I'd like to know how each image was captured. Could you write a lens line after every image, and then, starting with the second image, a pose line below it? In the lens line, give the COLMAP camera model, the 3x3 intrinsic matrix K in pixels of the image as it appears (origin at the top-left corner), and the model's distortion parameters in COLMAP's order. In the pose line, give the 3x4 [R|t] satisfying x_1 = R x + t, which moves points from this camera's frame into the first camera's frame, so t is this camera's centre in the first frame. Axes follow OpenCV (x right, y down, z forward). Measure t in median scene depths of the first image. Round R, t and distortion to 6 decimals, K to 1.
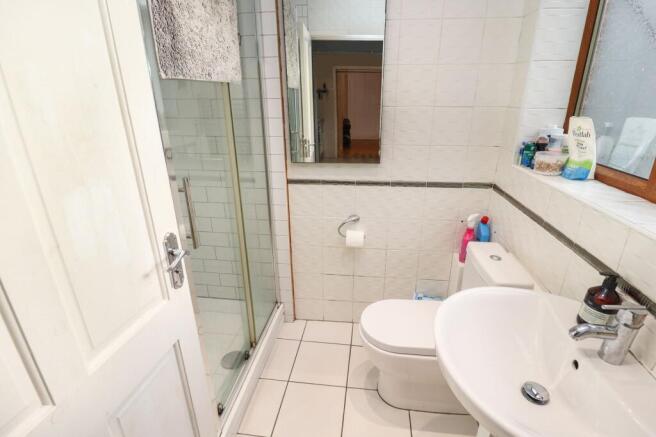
lens RADIAL K [[326.0, 0, 328.0], [0, 326.0, 218.5], [0, 0, 1]] dist [-0.026231, -0.000399]
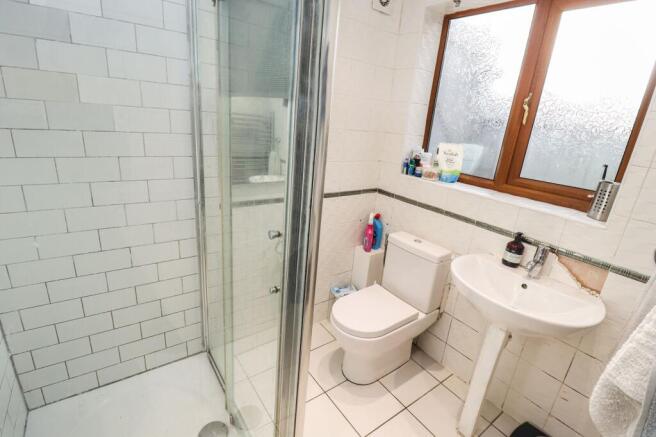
lens RADIAL K [[312.8, 0, 332.4], [0, 312.8, 217.8], [0, 0, 1]] dist [-0.001014, -0.000318]
pose [[0.716175, -0.145101, 0.682670, -0.635658], [0.155613, 0.986724, 0.046477, -0.095005], [-0.680351, 0.072947, 0.729247, 0.237599]]
